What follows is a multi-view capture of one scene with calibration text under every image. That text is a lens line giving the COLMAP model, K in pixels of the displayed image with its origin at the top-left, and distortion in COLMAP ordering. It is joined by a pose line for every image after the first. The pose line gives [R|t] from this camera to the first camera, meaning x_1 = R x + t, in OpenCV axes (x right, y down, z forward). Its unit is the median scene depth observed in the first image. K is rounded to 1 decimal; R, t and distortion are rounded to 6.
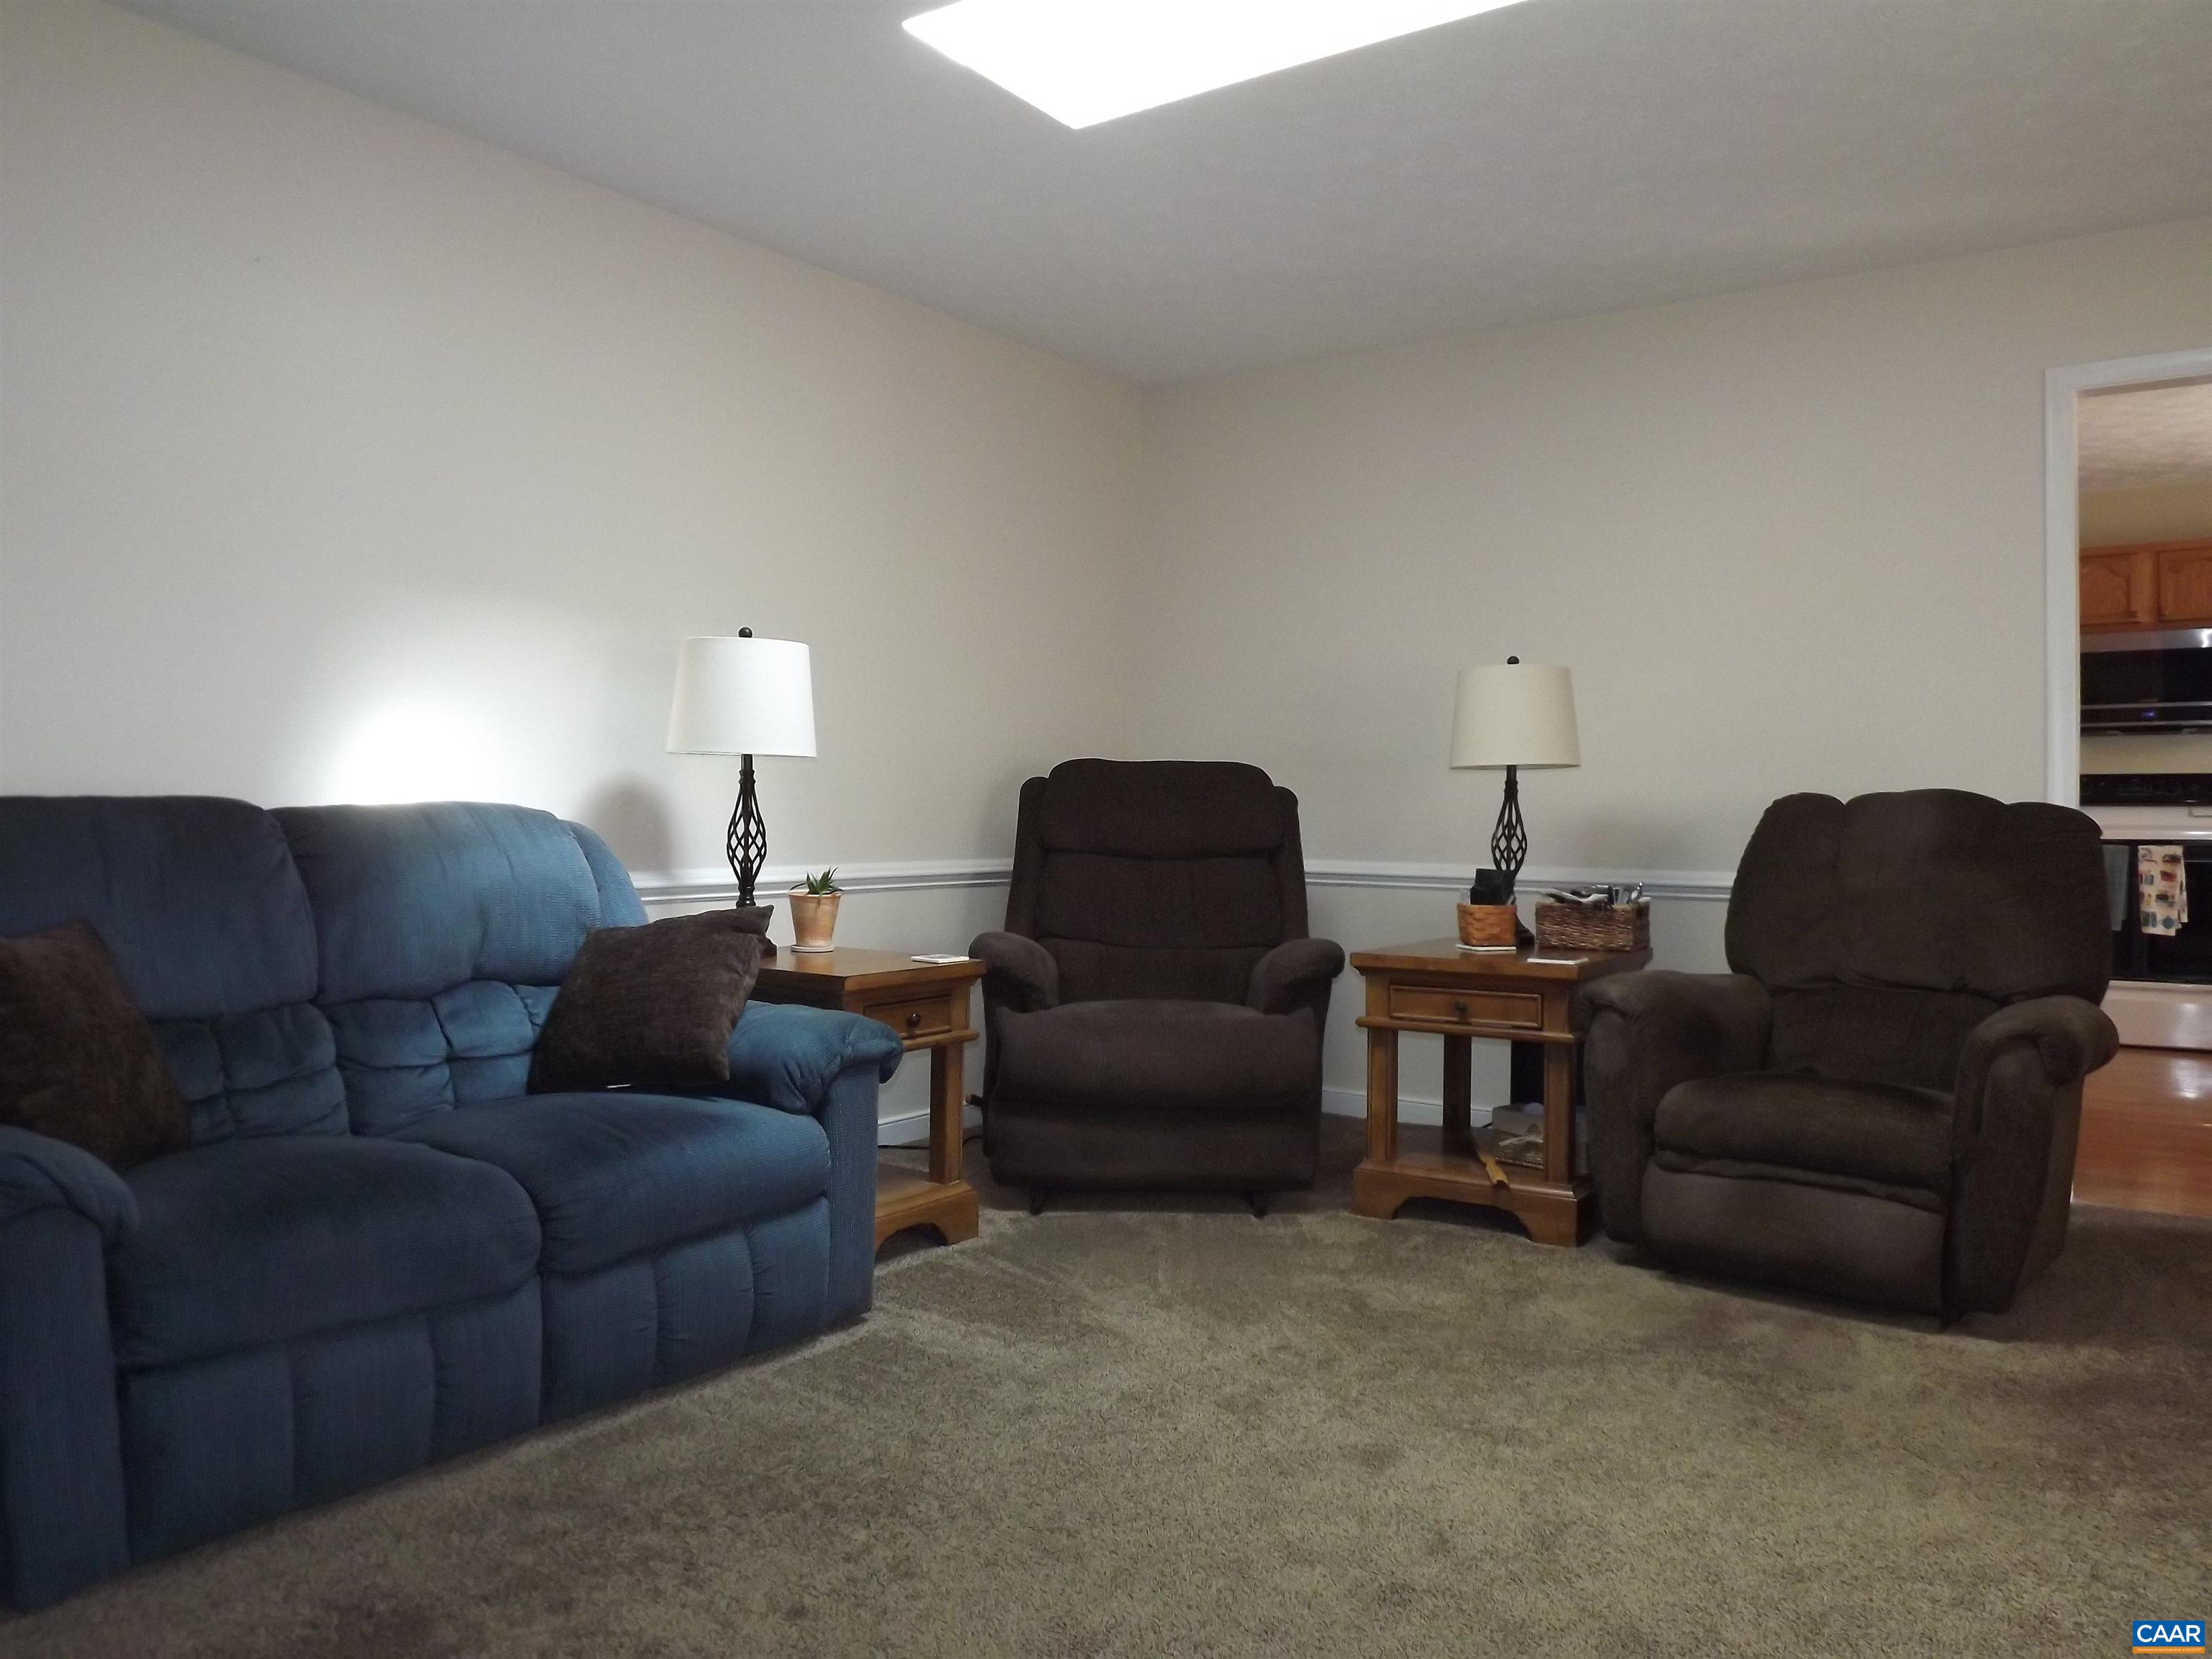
lens RADIAL K [[1664.9, 0, 1120.3], [0, 1664.9, 832.4], [0, 0, 1]] dist [-0.080480, -0.001385]
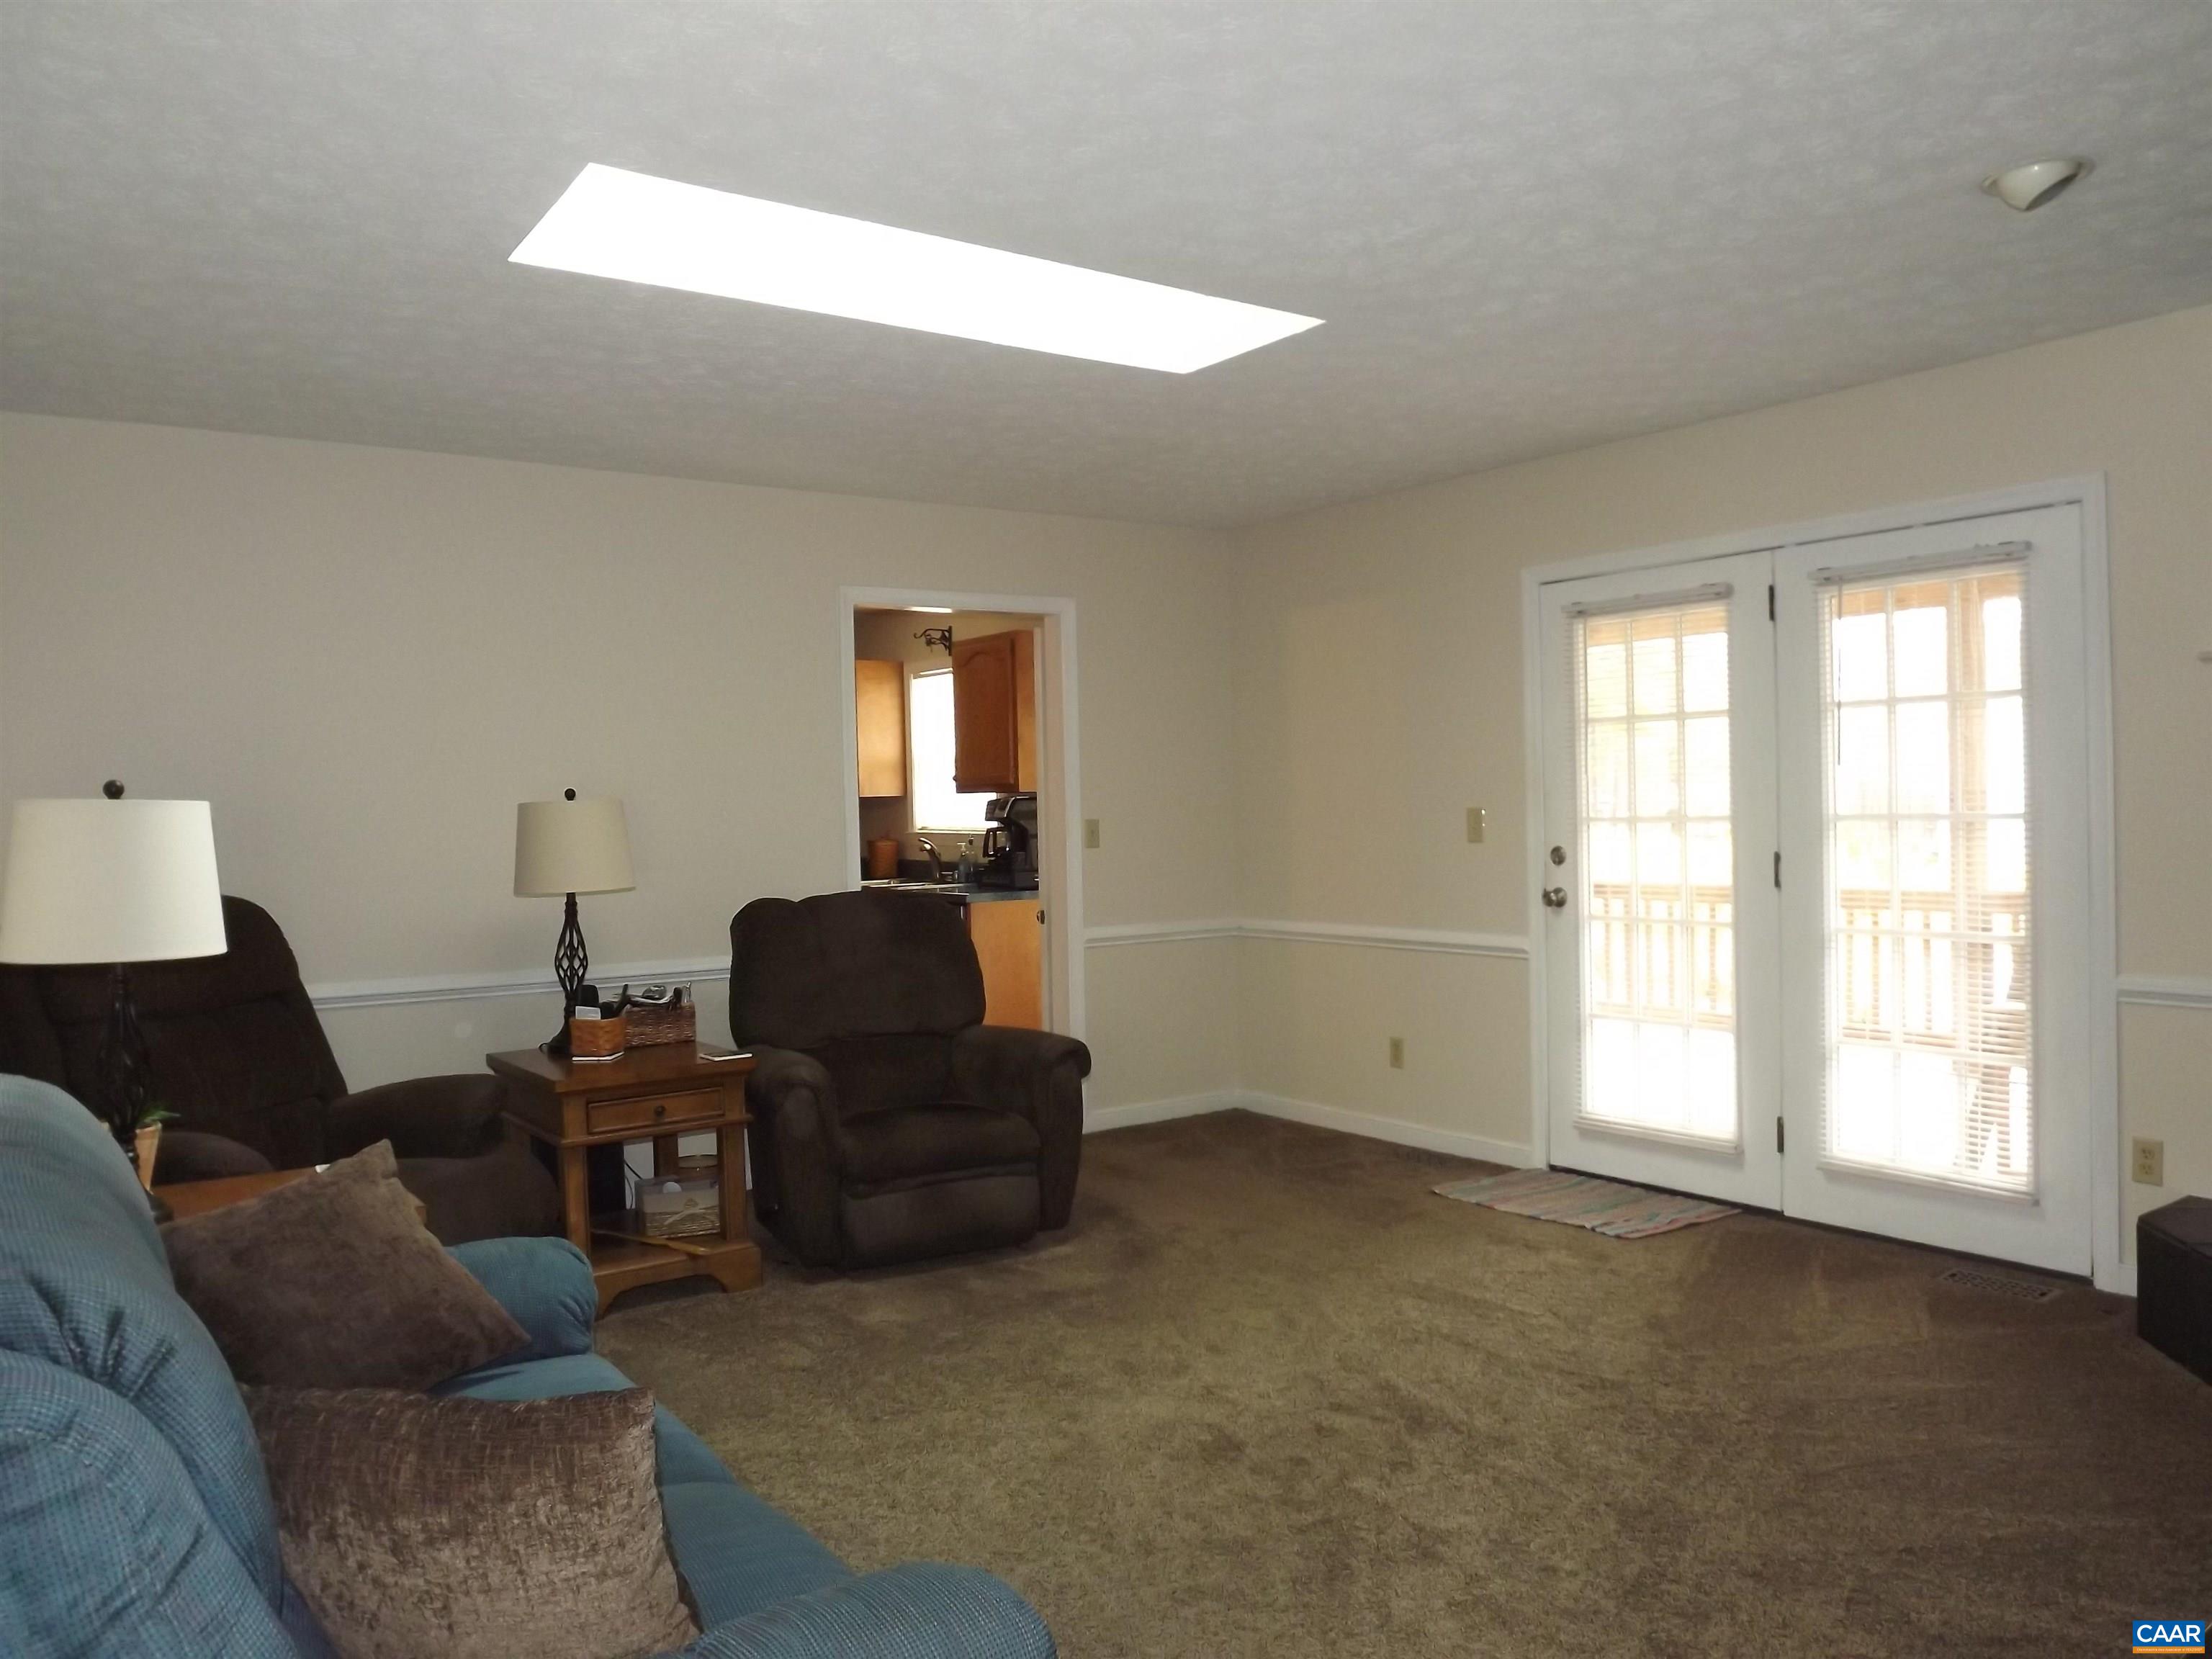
lens RADIAL K [[1625.6, 0, 1110.4], [0, 1625.6, 813.1], [0, 0, 1]] dist [-0.044004, 0.011227]
pose [[0.316101, -0.018351, 0.948548, -0.850695], [0.041854, 0.999109, 0.005382, -0.105558], [-0.947802, 0.037999, 0.316588, 0.387223]]
